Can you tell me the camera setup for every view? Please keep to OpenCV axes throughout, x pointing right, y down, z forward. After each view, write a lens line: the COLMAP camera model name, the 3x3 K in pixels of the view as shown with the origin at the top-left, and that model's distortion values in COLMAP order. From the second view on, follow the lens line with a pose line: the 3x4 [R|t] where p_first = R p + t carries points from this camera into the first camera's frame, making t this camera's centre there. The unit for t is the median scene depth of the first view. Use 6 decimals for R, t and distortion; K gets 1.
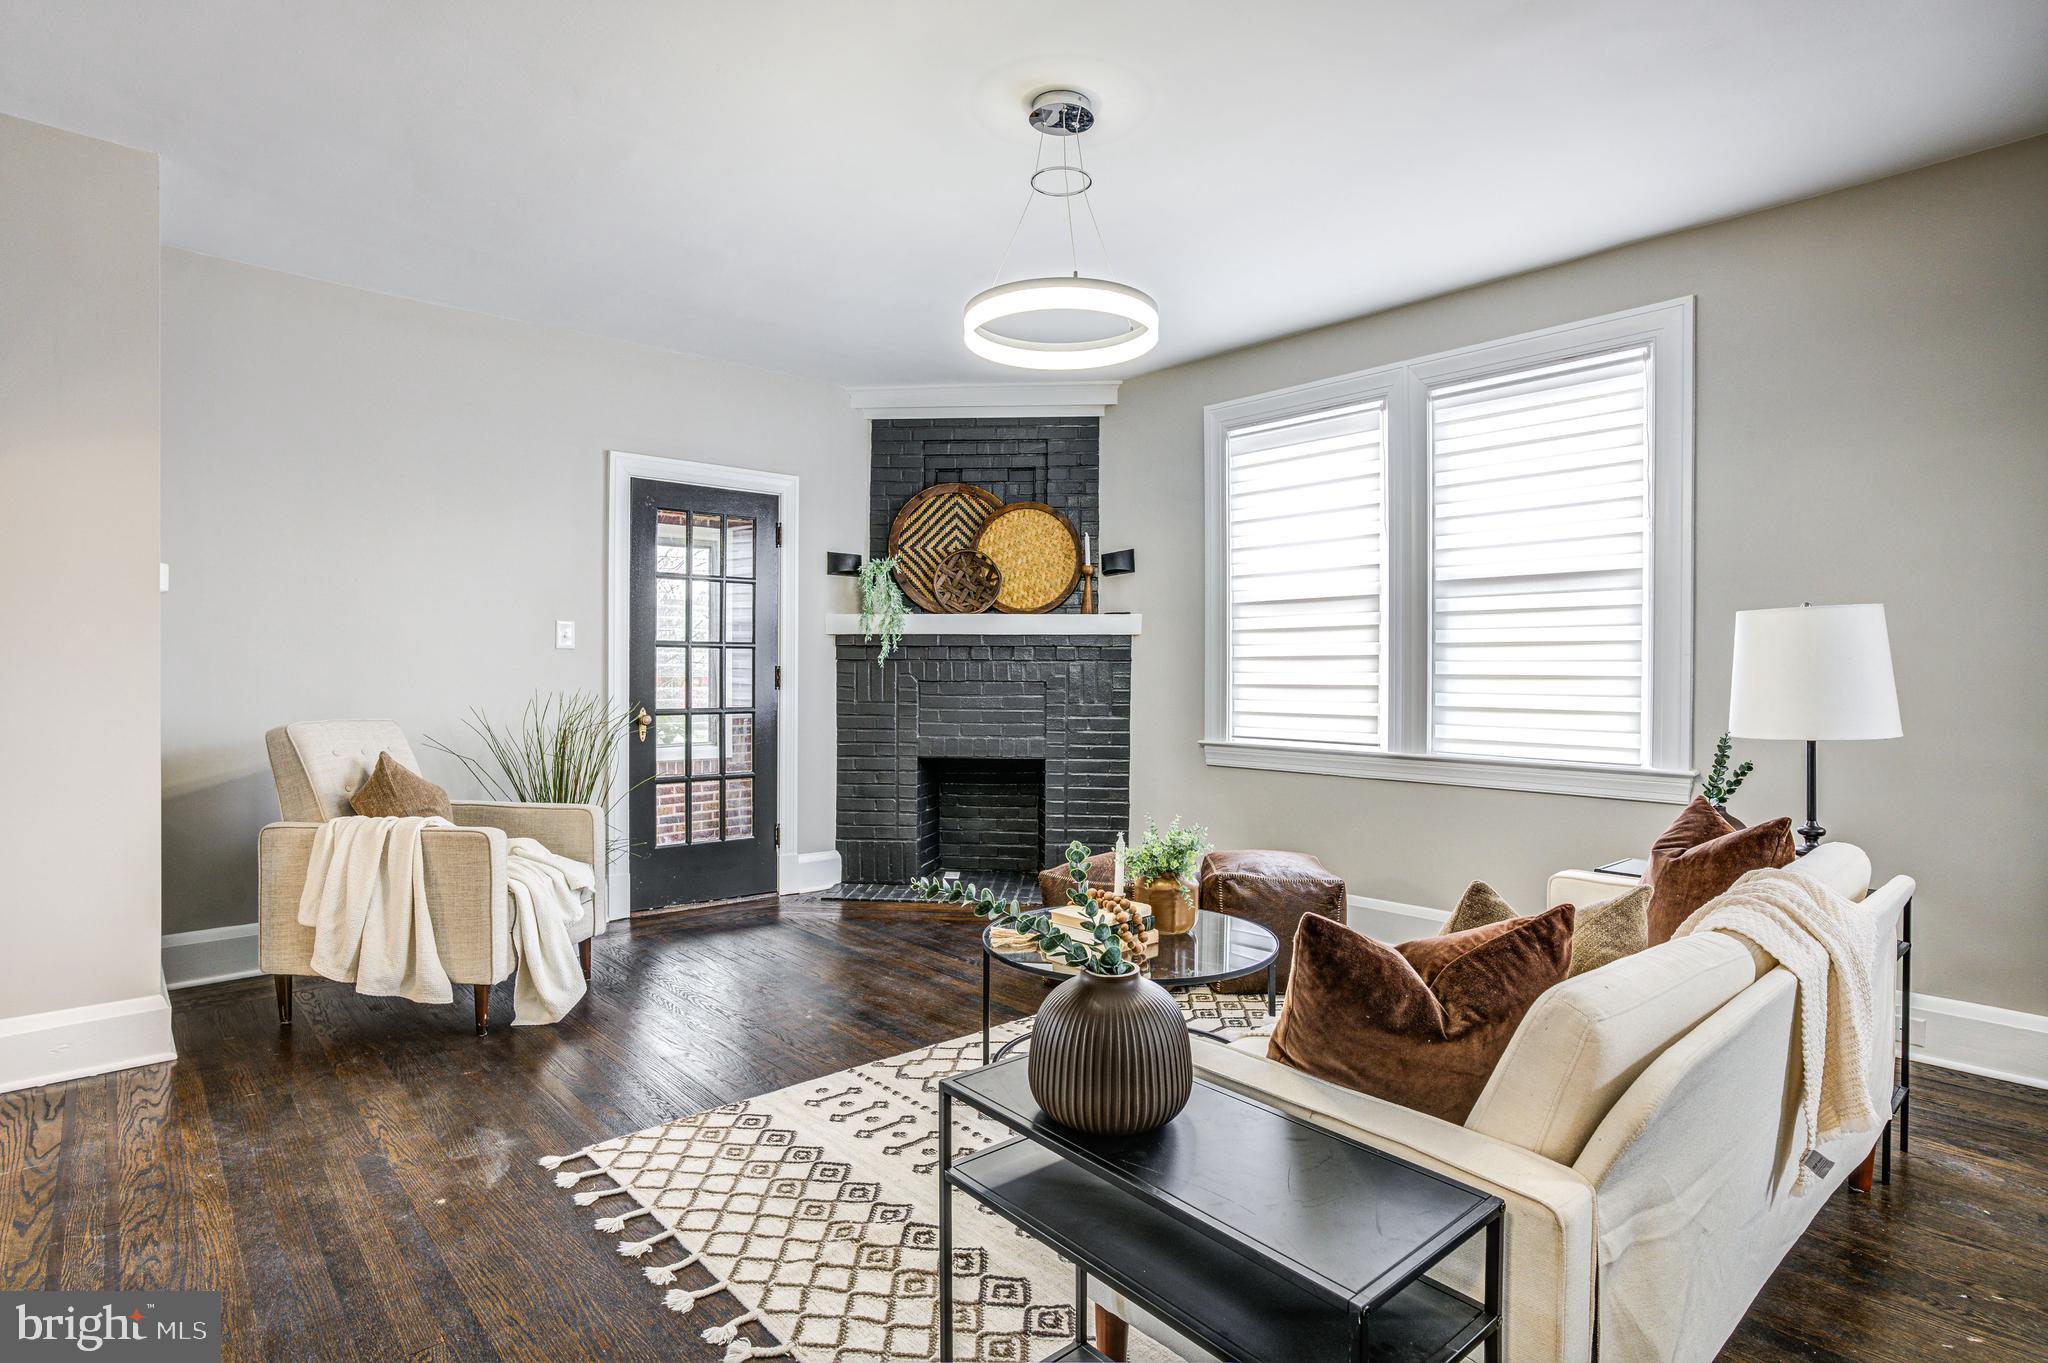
lens RADIAL K [[1086.2, 0, 1016.3], [0, 1086.2, 668.9], [0, 0, 1]] dist [-0.035374, 0.005846]
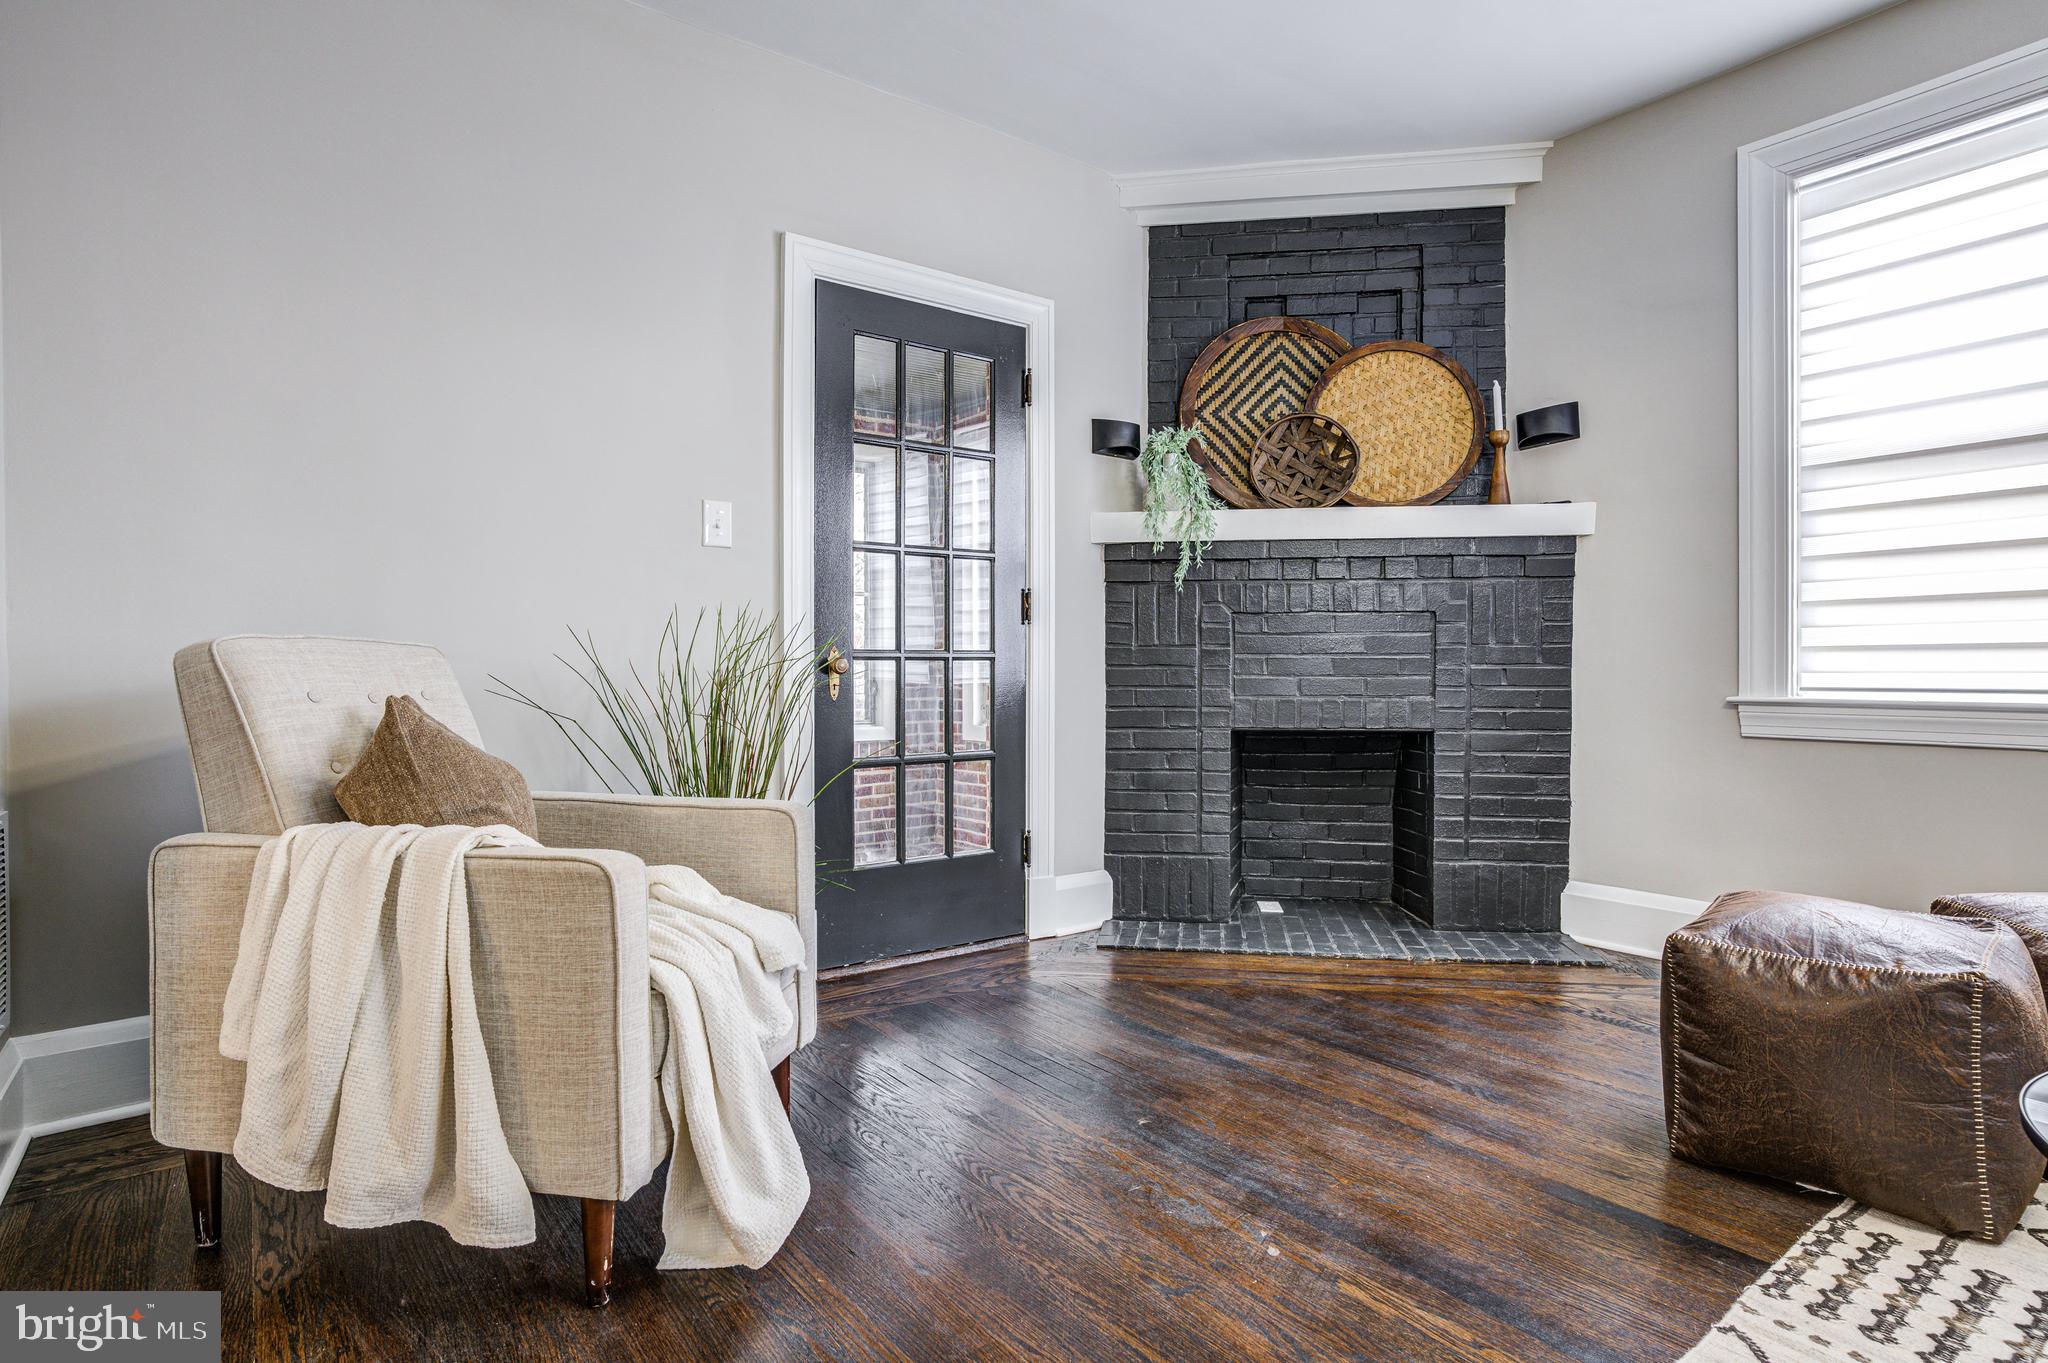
lens RADIAL K [[1086.2, 0, 1009.4], [0, 1086.2, 664.5], [0, 0, 1]] dist [-0.035374, 0.005846]
pose [[0.996454, -0.006762, -0.083866, -0.184081], [0.006661, 0.999977, -0.001475, 0.046029], [0.083874, 0.000912, 0.996476, 0.364187]]
